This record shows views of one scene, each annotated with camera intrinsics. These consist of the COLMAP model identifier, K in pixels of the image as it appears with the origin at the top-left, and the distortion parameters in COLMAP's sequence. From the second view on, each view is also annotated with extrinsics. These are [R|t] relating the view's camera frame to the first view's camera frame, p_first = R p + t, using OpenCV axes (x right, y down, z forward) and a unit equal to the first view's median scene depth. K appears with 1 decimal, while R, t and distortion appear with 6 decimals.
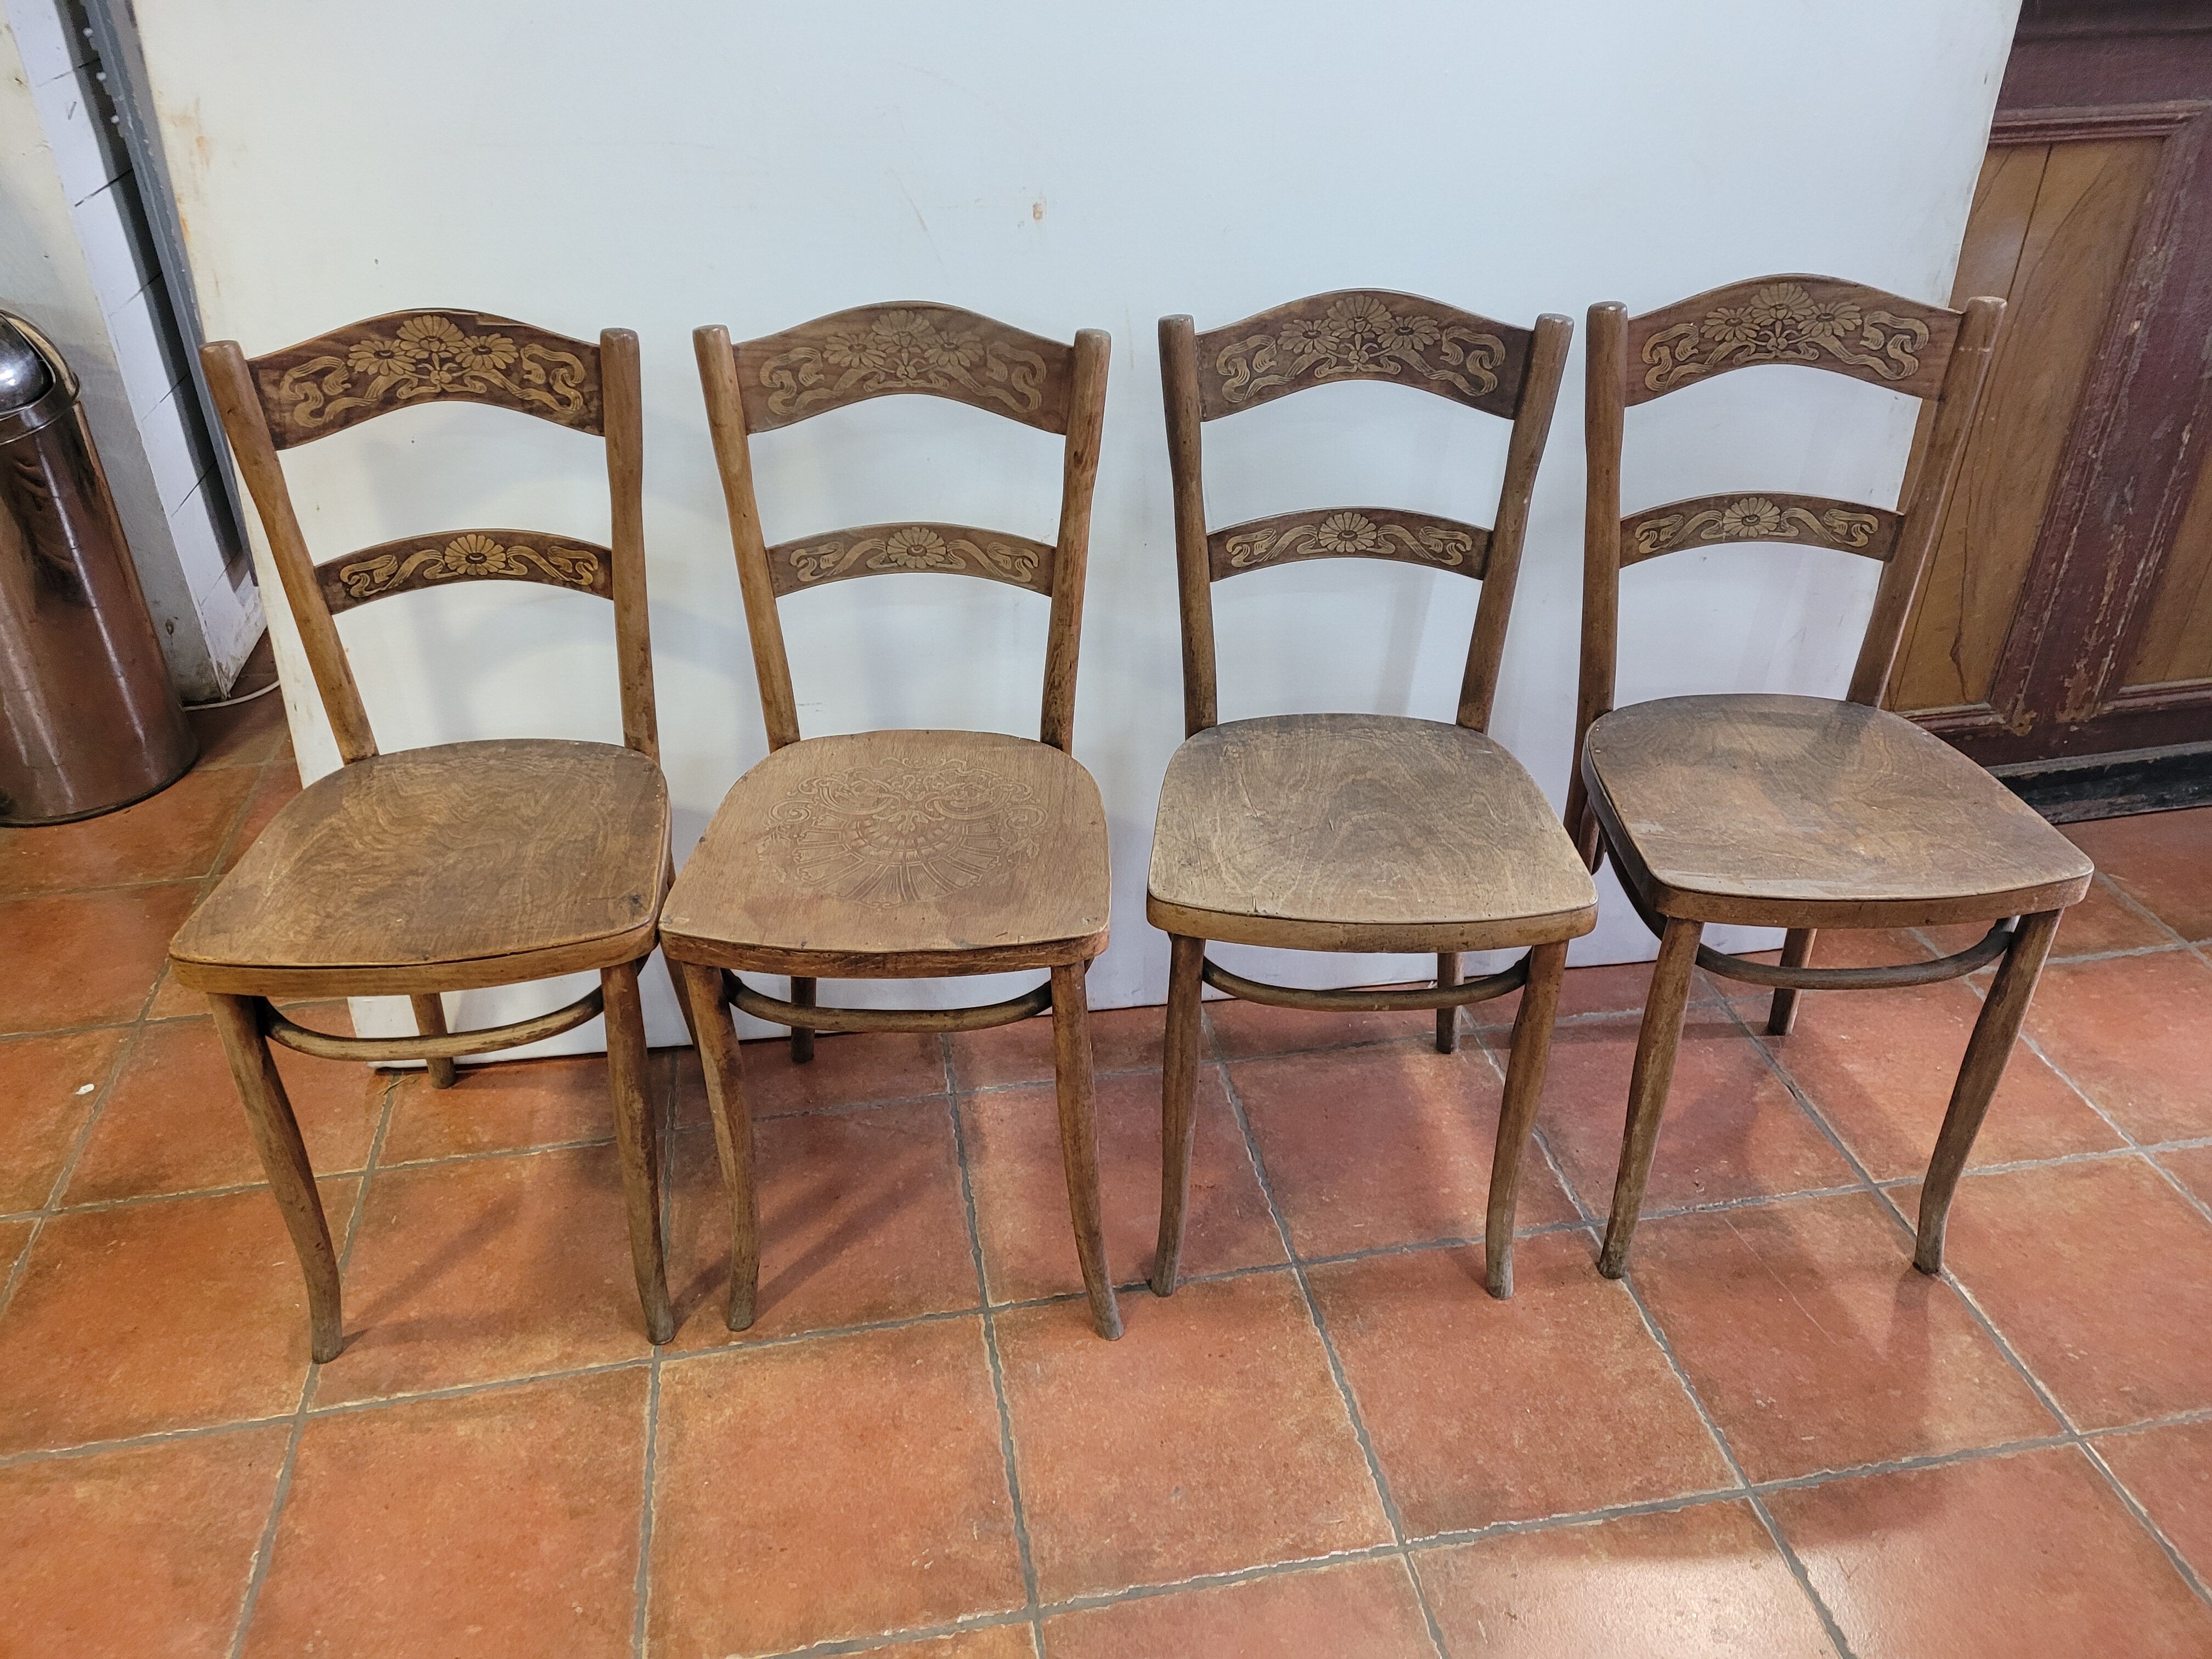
lens RADIAL K [[1659.4, 0, 1104.4], [0, 1659.4, 787.2], [0, 0, 1]] dist [0.059882, -0.050664]
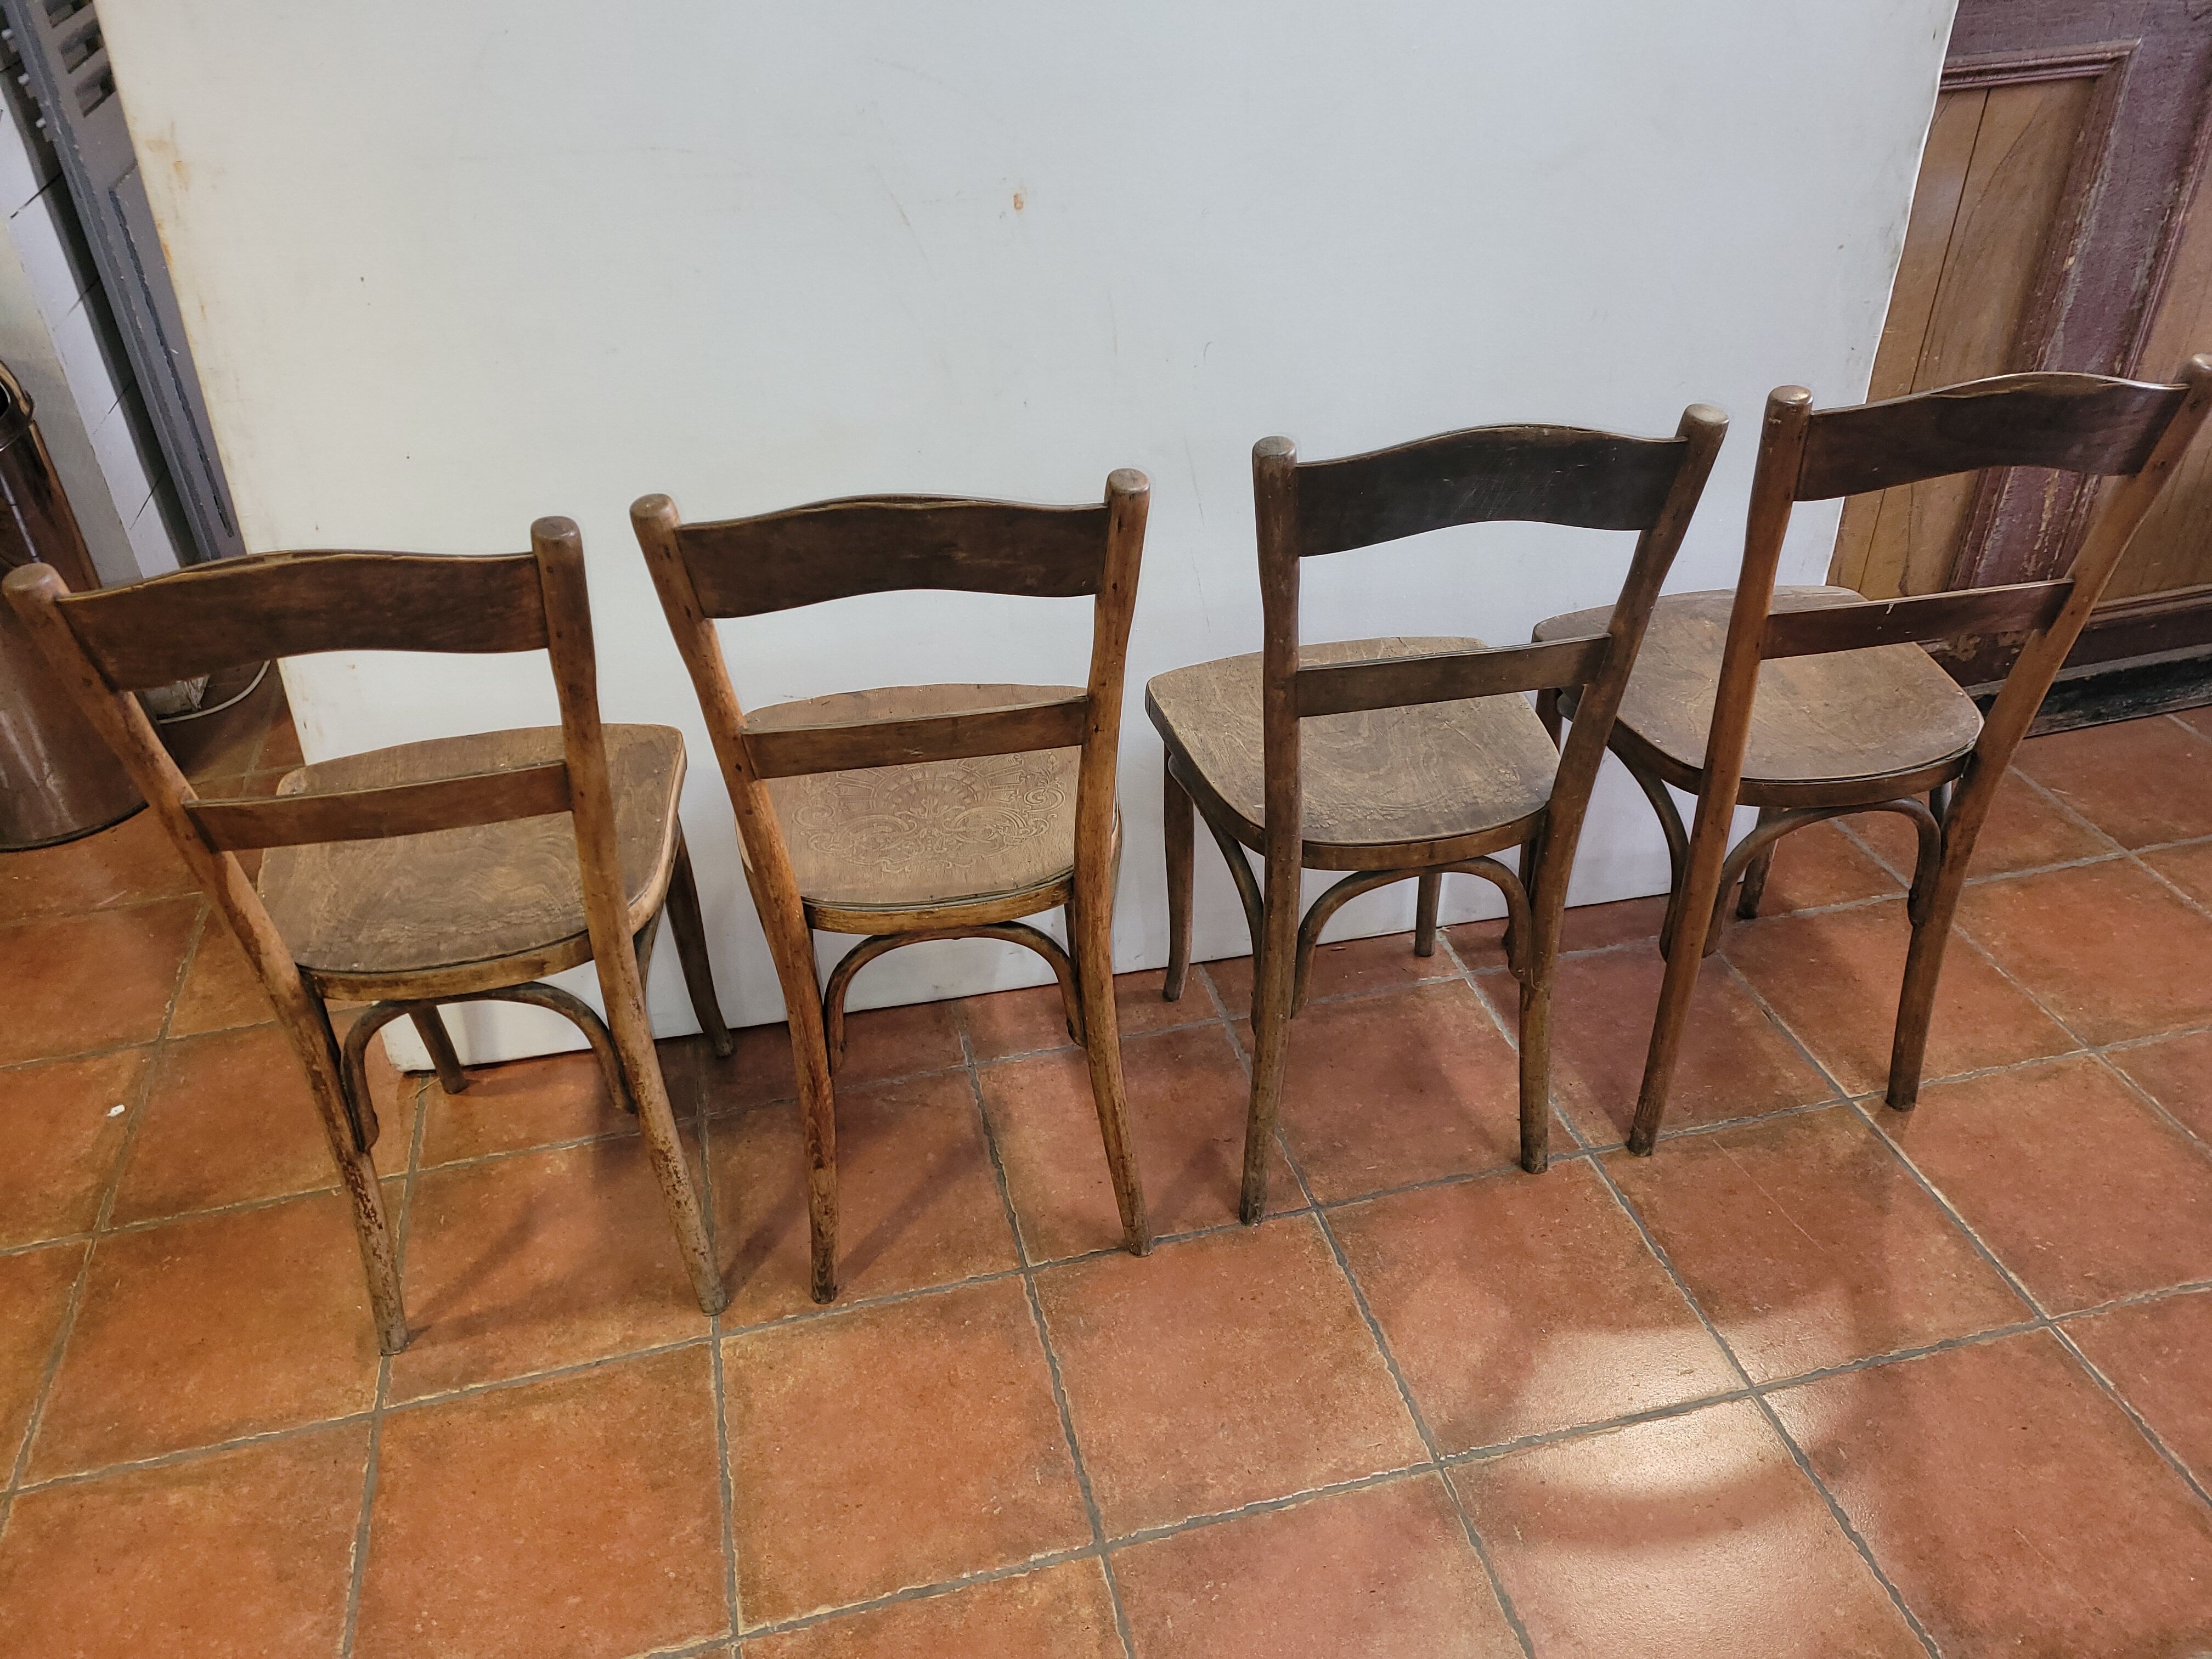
lens RADIAL K [[1659.4, 0, 1100.2], [0, 1659.4, 820.7], [0, 0, 1]] dist [0.059882, -0.050664]
pose [[0.997870, -0.053883, 0.036770, -0.048130], [0.051839, 0.997169, 0.054460, -0.023253], [-0.039600, -0.052438, 0.997839, -0.032863]]
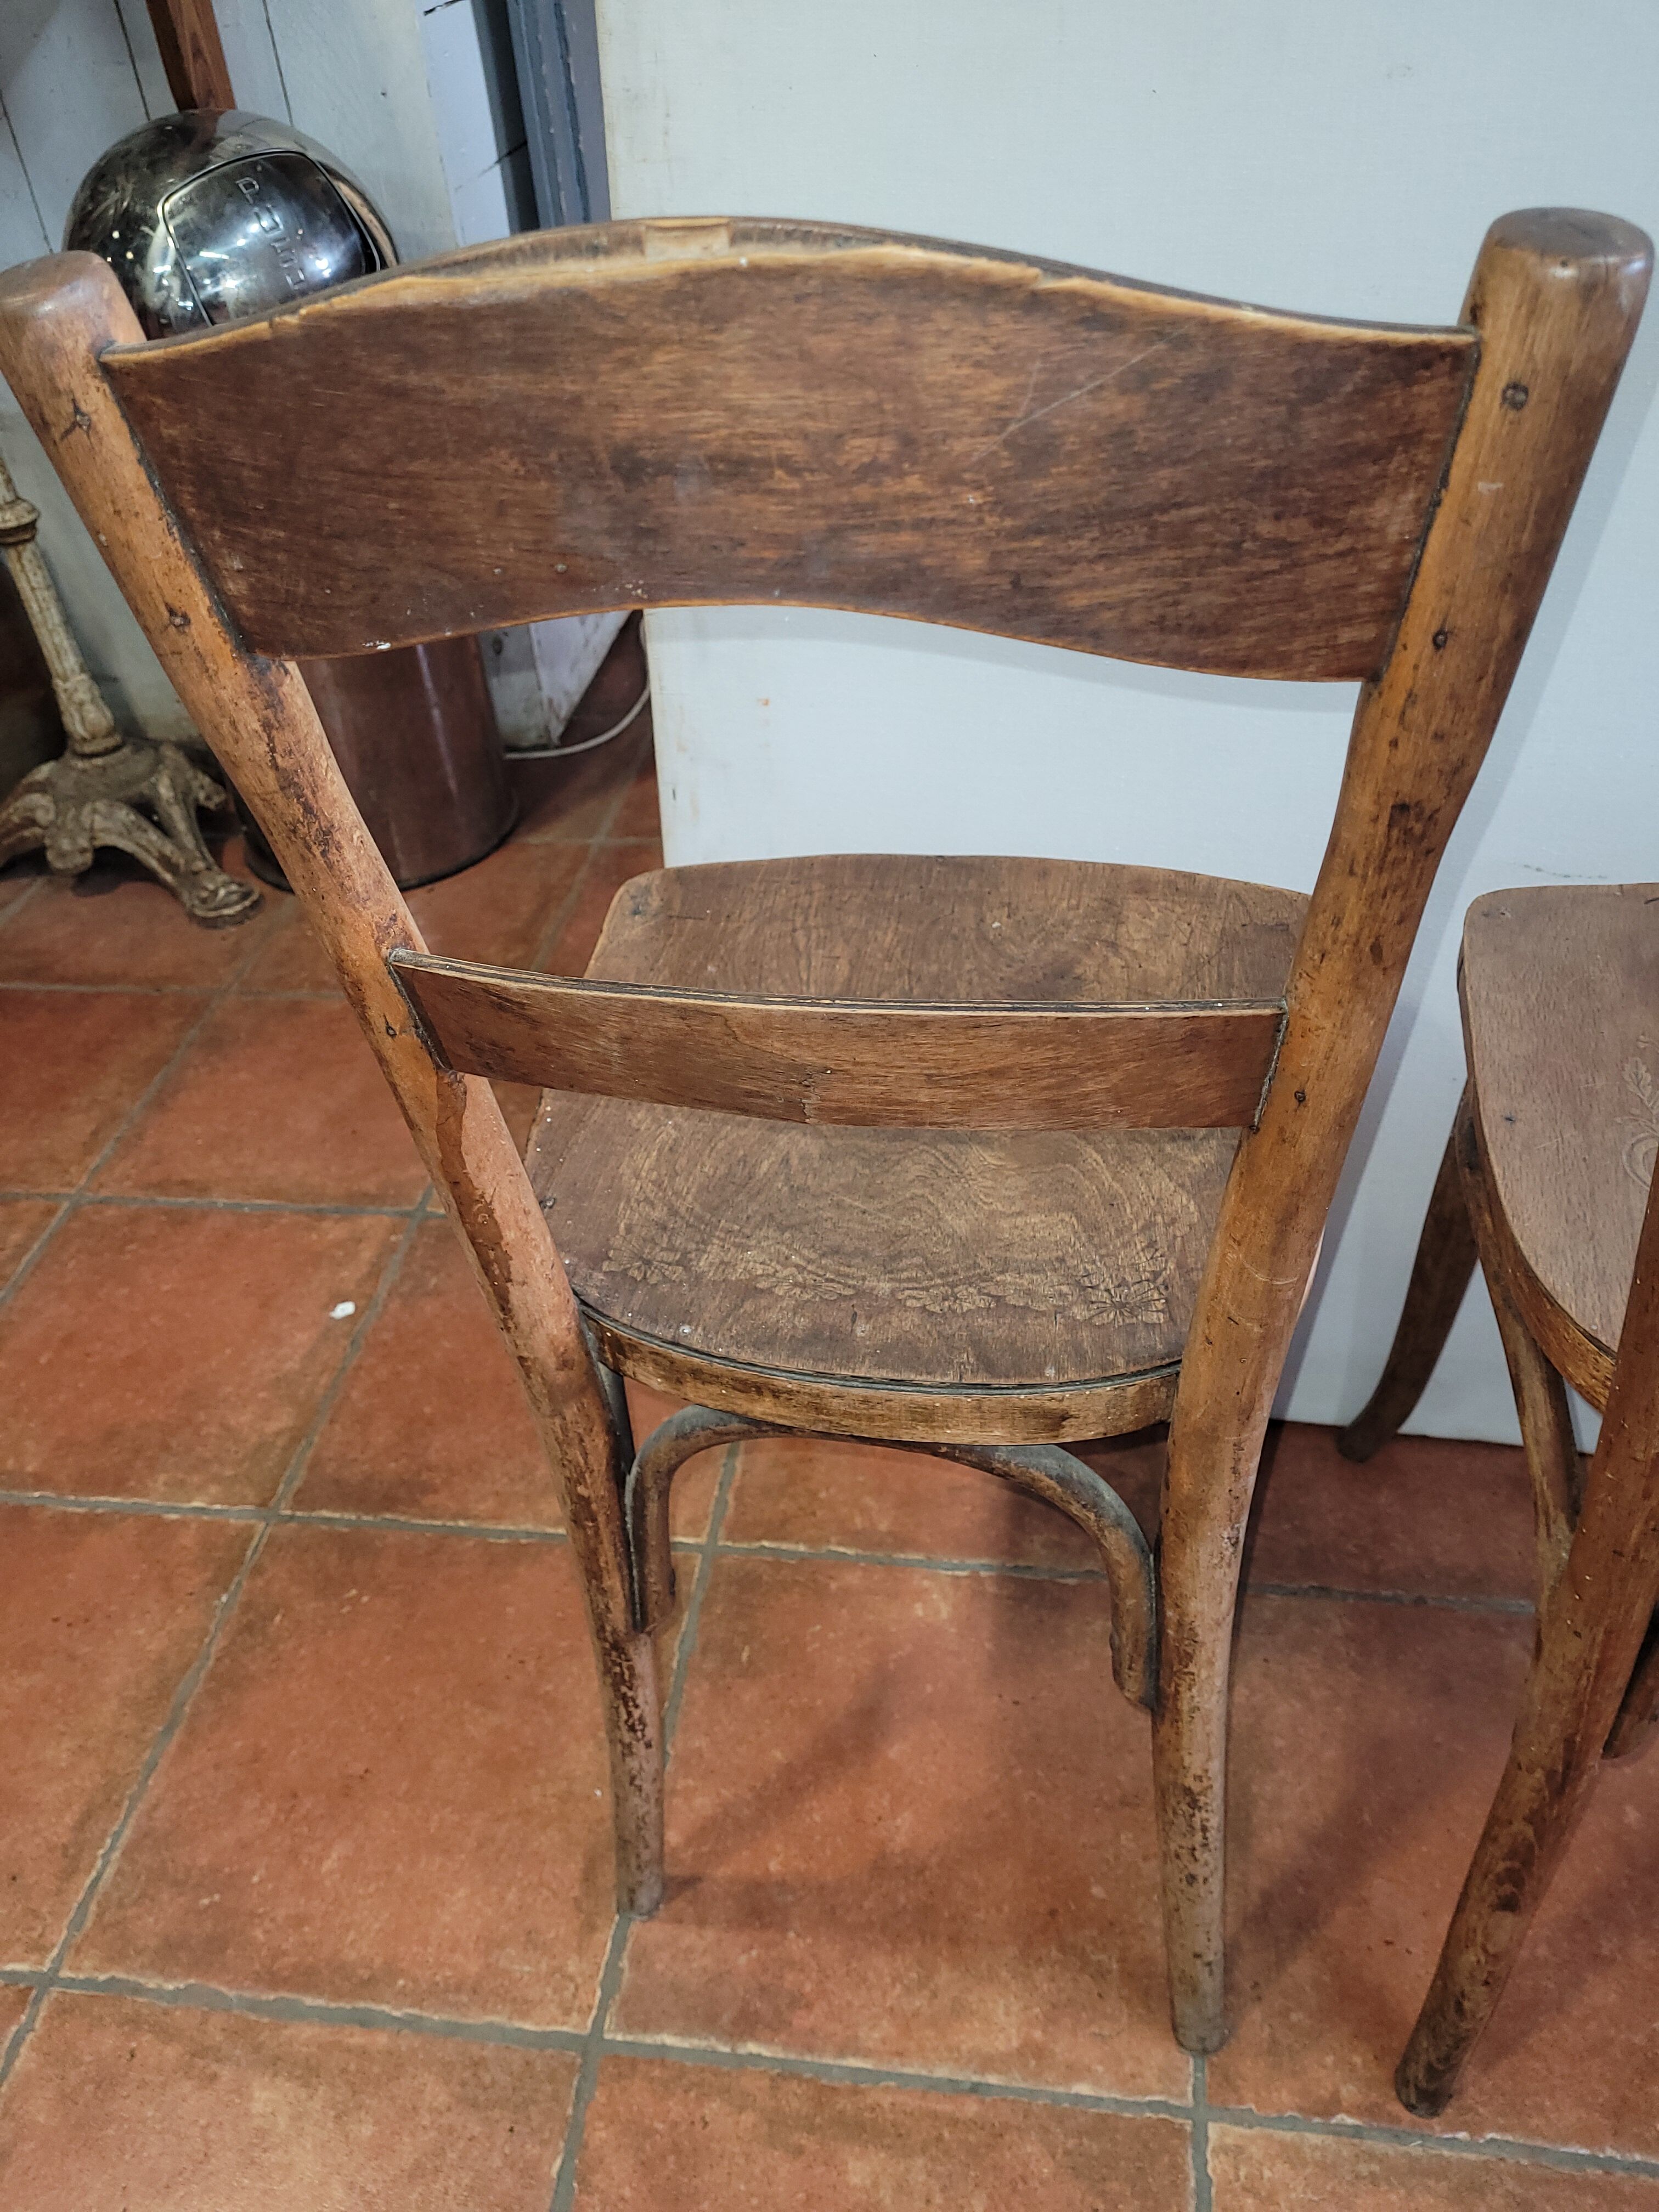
lens RADIAL K [[1659.4, 0, 825.8], [0, 1659.4, 1105.5], [0, 0, 1]] dist [0.059882, -0.050664]
pose [[0.947119, 0.147958, -0.284734, -0.269707], [-0.106380, 0.981948, 0.156400, -0.042123], [0.302734, -0.117840, 0.945762, 0.487633]]
